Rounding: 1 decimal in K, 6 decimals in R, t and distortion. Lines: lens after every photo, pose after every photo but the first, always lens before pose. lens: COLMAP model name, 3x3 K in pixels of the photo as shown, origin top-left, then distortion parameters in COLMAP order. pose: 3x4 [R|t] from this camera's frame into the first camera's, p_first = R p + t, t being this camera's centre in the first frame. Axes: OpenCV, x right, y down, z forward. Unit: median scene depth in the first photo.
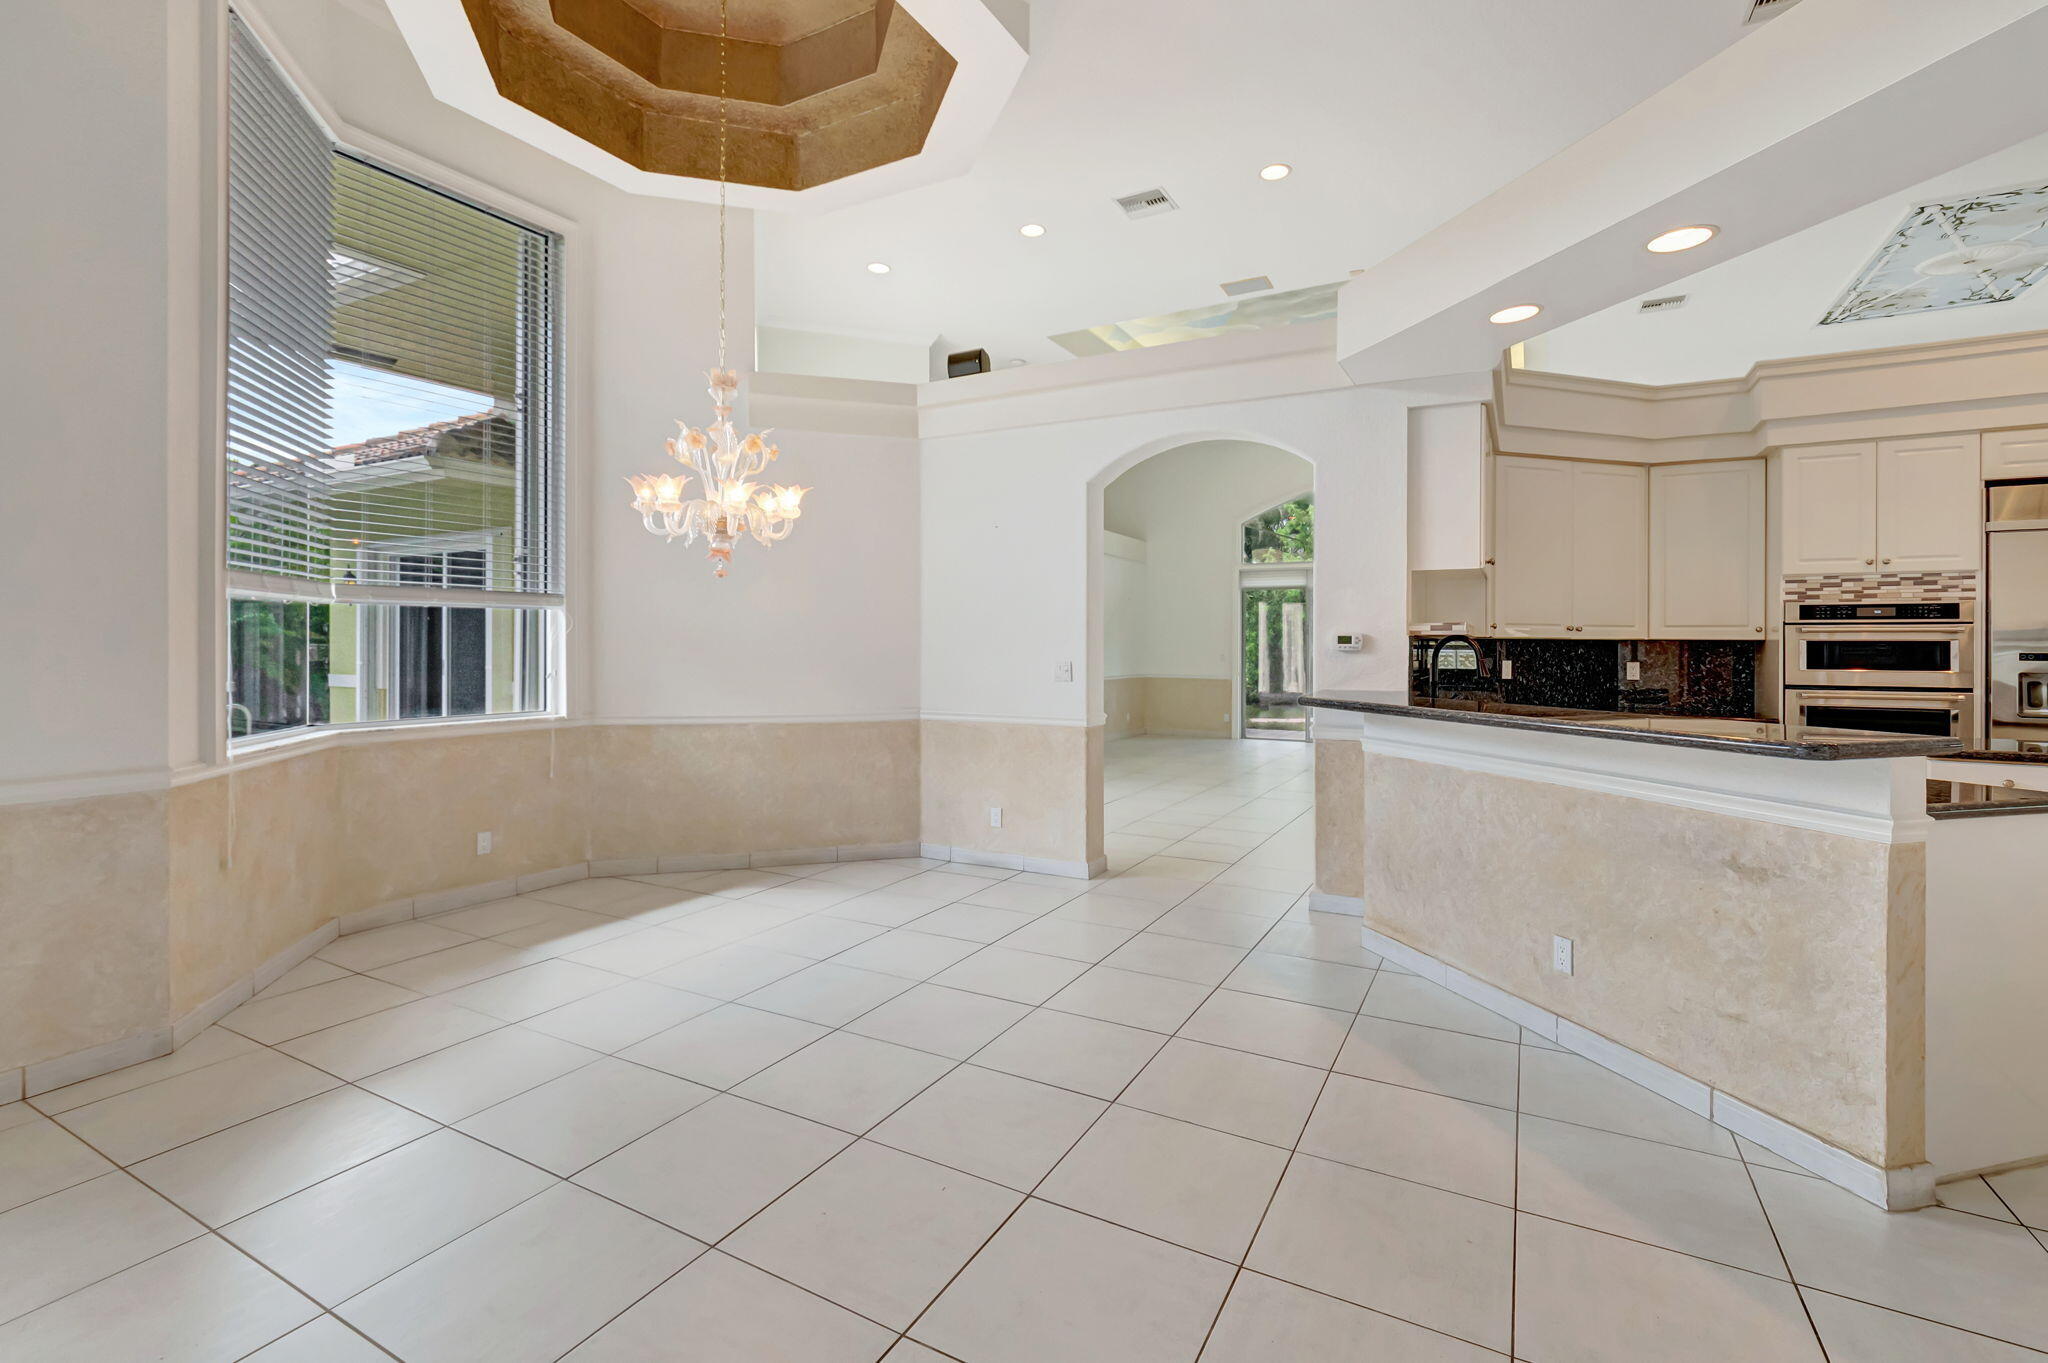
lens RADIAL K [[924.9, 0, 1021.7], [0, 924.9, 642.5], [0, 0, 1]] dist [0.001424, 0.000990]
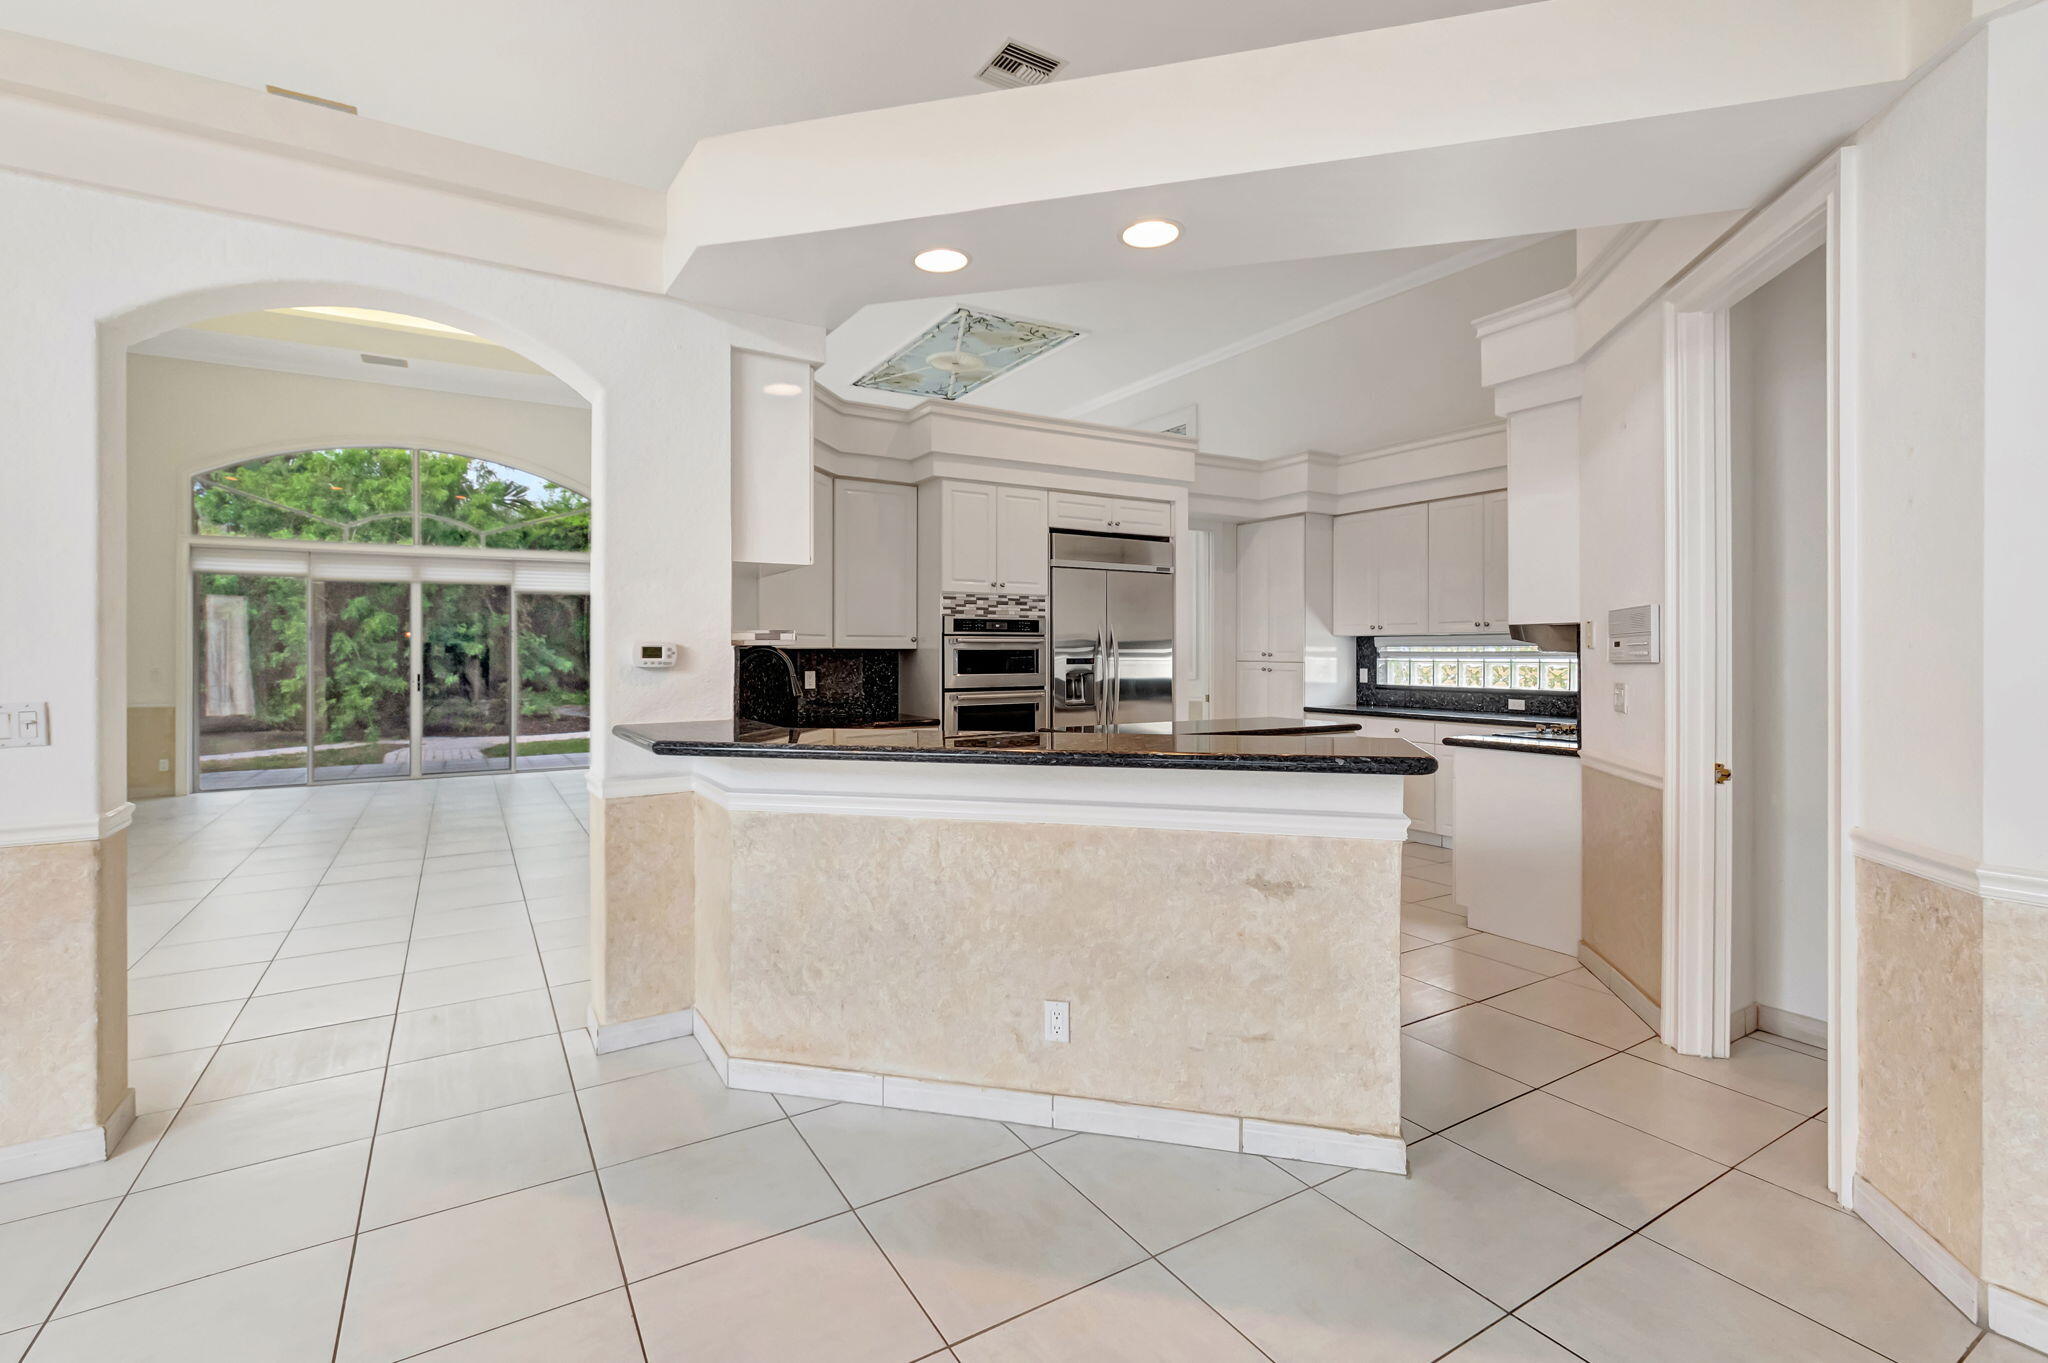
lens RADIAL K [[915.2, 0, 1017.9], [0, 915.2, 649.2], [0, 0, 1]] dist [0.000022, -0.000161]
pose [[0.503689, -0.003886, 0.863876, -0.101569], [0.002600, 0.999992, 0.002983, -0.006058], [-0.863881, 0.000744, 0.503695, 0.376403]]
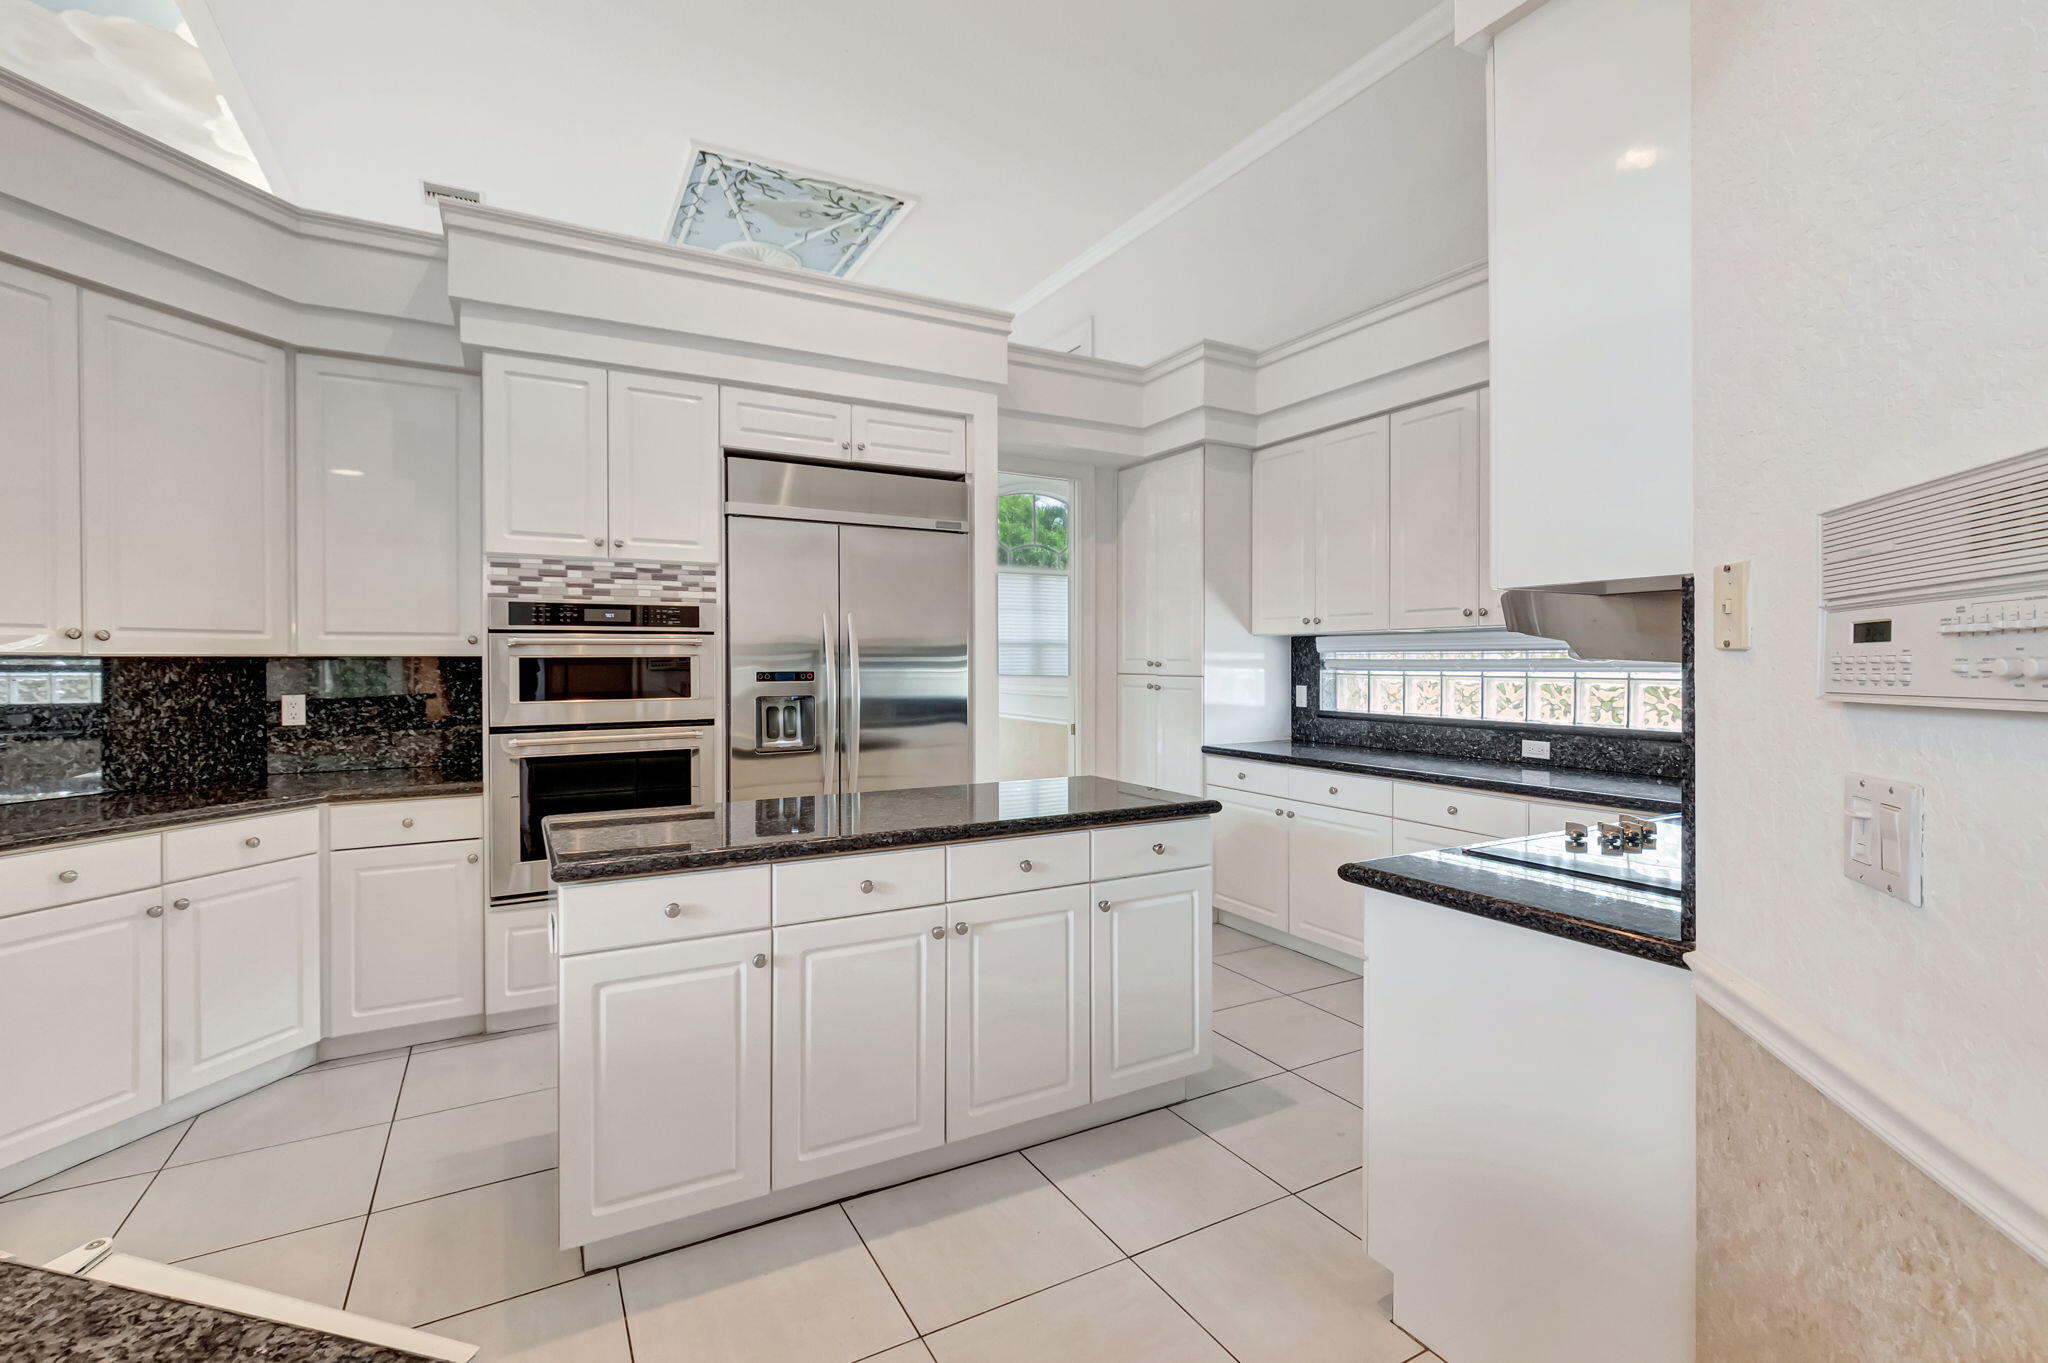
lens RADIAL K [[911.7, 0, 1021.4], [0, 911.7, 664.4], [0, 0, 1]] dist [-0.002101, -0.000818]
pose [[0.528944, -0.011341, 0.848581, 0.513060], [0.003937, 0.999933, 0.010910, -0.002601], [-0.848647, -0.002430, 0.528953, 0.381514]]
